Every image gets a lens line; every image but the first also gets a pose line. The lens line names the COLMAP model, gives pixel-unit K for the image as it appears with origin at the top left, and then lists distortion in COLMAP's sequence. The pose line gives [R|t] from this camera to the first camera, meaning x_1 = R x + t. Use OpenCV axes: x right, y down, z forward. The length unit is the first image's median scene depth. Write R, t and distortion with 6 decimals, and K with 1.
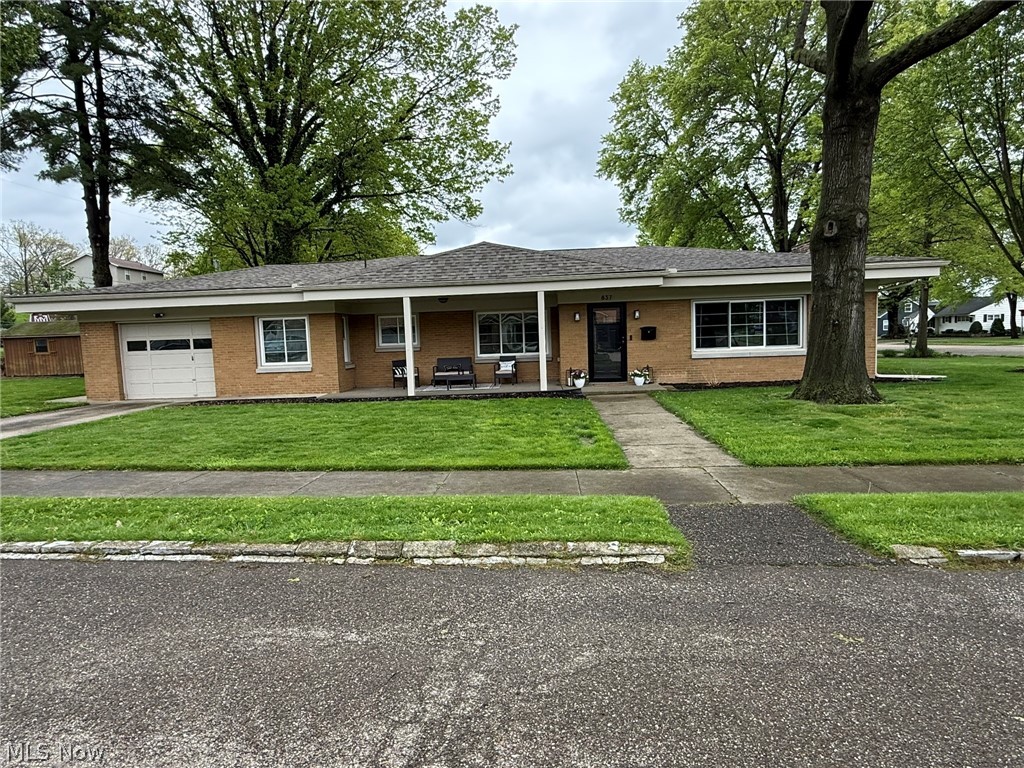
lens RADIAL K [[594.8, 0, 508.2], [0, 594.8, 387.7], [0, 0, 1]] dist [0.001256, 0.001860]
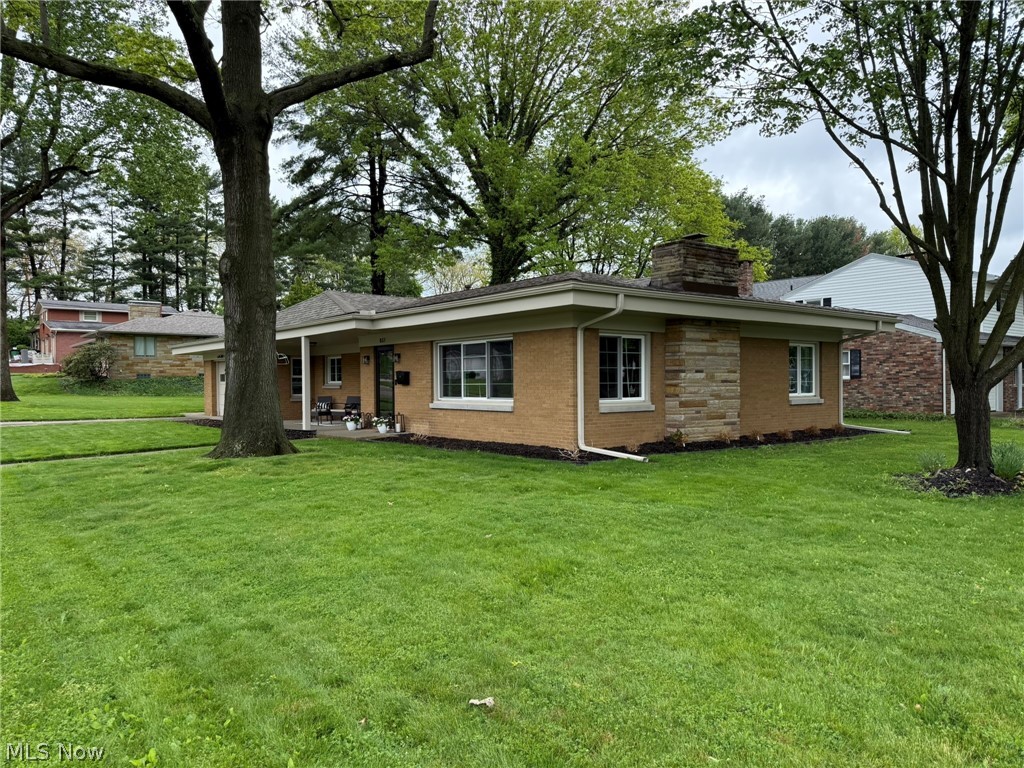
lens RADIAL K [[714.7, 0, 515.9], [0, 714.7, 388.7], [0, 0, 1]] dist [0.084420, -0.100199]
pose [[0.678921, 0.036045, -0.733326, 1.156814], [-0.078605, 0.996622, -0.023787, -0.062038], [0.729992, 0.073792, 0.679461, 0.372685]]
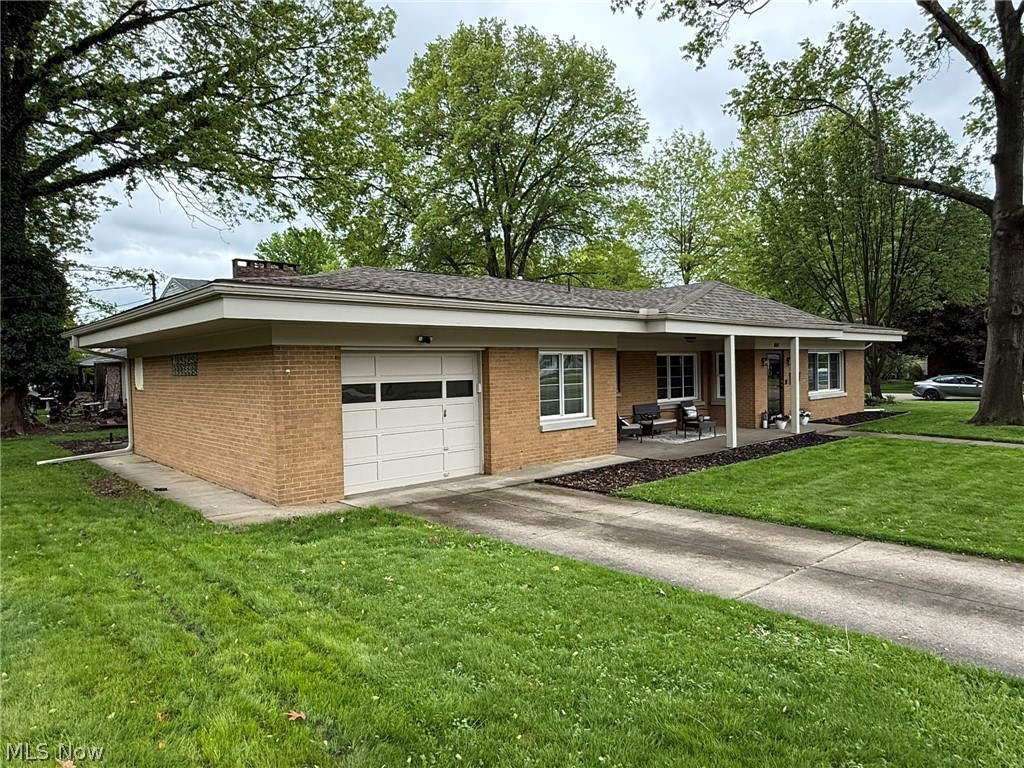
lens RADIAL K [[647.6, 0, 516.5], [0, 647.6, 384.2], [0, 0, 1]] dist [0.030695, -0.056585]
pose [[0.691725, 0.002276, 0.722157, -1.004179], [0.059120, 0.996460, -0.059769, -0.037464], [-0.719737, 0.084037, 0.689142, 0.528708]]
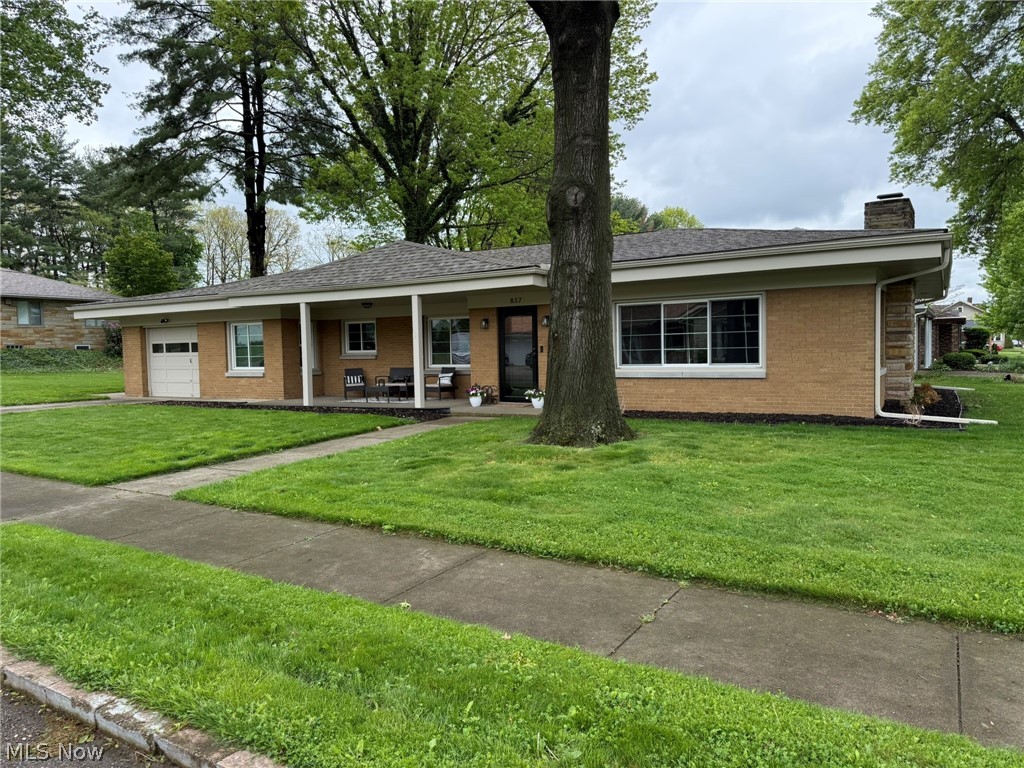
lens RADIAL K [[713.9, 0, 512.0], [0, 713.9, 384.0], [0, 0, 1]] dist [0.082711, -0.098975]
pose [[0.885471, 0.039768, -0.462990, 0.619034], [-0.050790, 0.998645, -0.011359, -0.023541], [0.461911, 0.033574, 0.886291, 0.122830]]
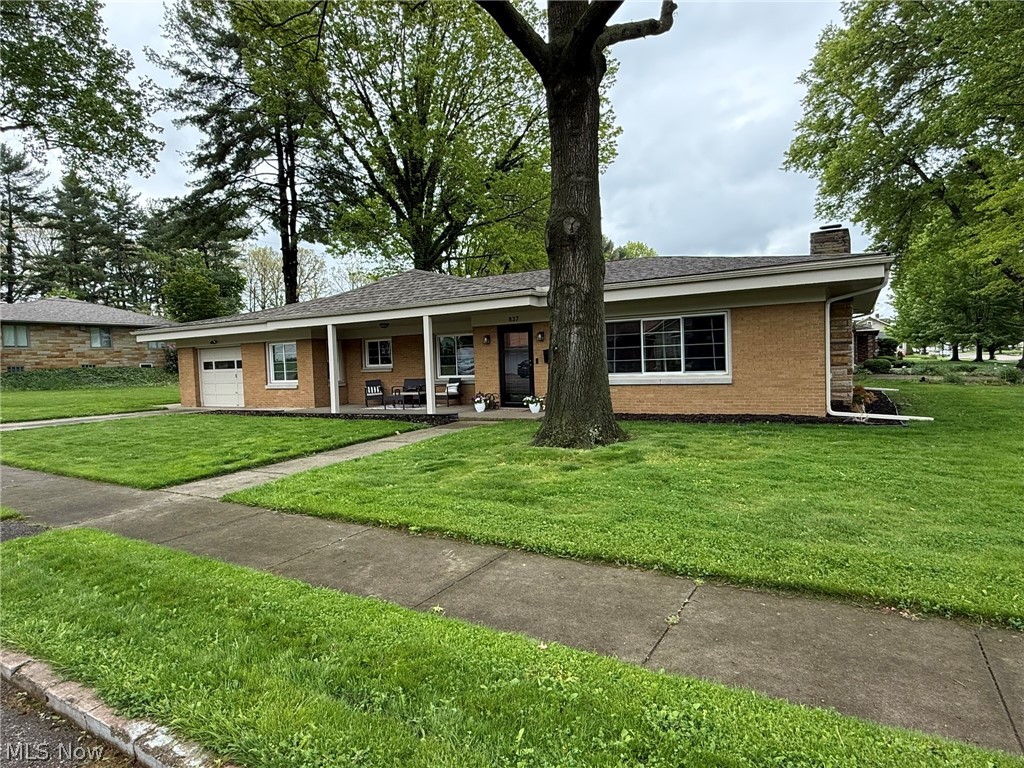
lens RADIAL K [[594.8, 0, 508.2], [0, 594.8, 387.7], [0, 0, 1]] dist [0.001256, 0.001860]
pose [[0.890231, 0.024208, -0.454865, 0.588872], [-0.035121, 0.999262, -0.015556, -0.026162], [0.454153, 0.029824, 0.890424, 0.149830]]
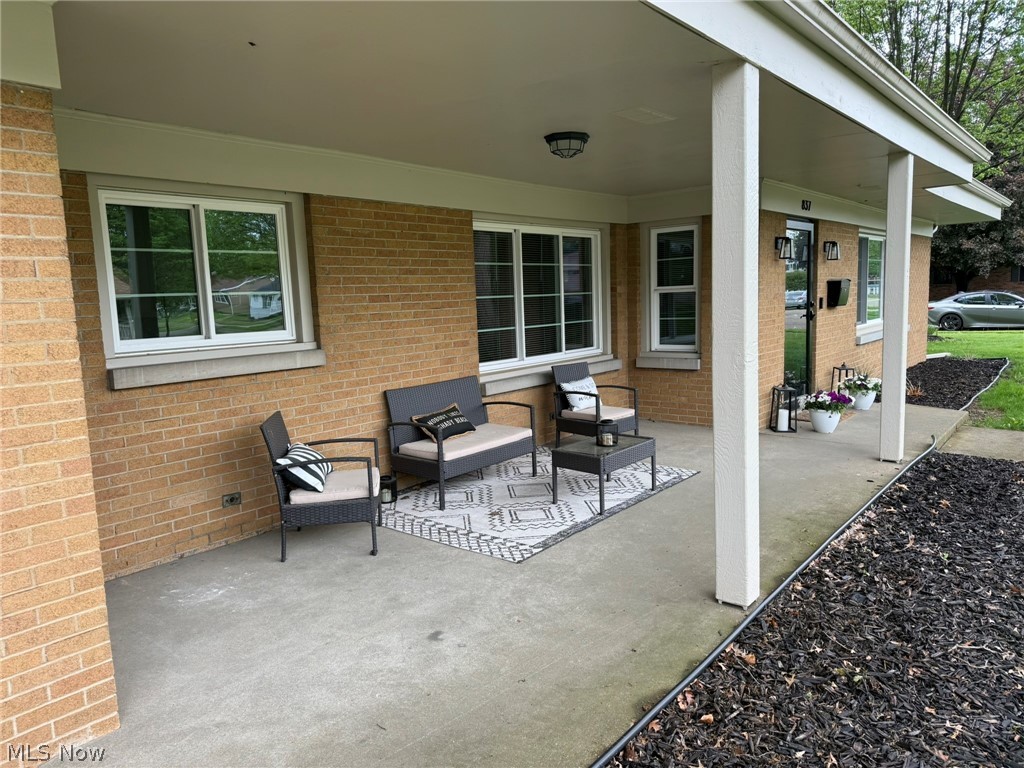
lens RADIAL K [[713.9, 0, 512.0], [0, 713.9, 384.0], [0, 0, 1]] dist [0.082711, -0.098975]
pose [[0.592894, -0.087144, 0.800551, -0.364586], [0.085882, 0.995300, 0.044739, -0.067695], [-0.800688, 0.042228, 0.597592, 0.859711]]
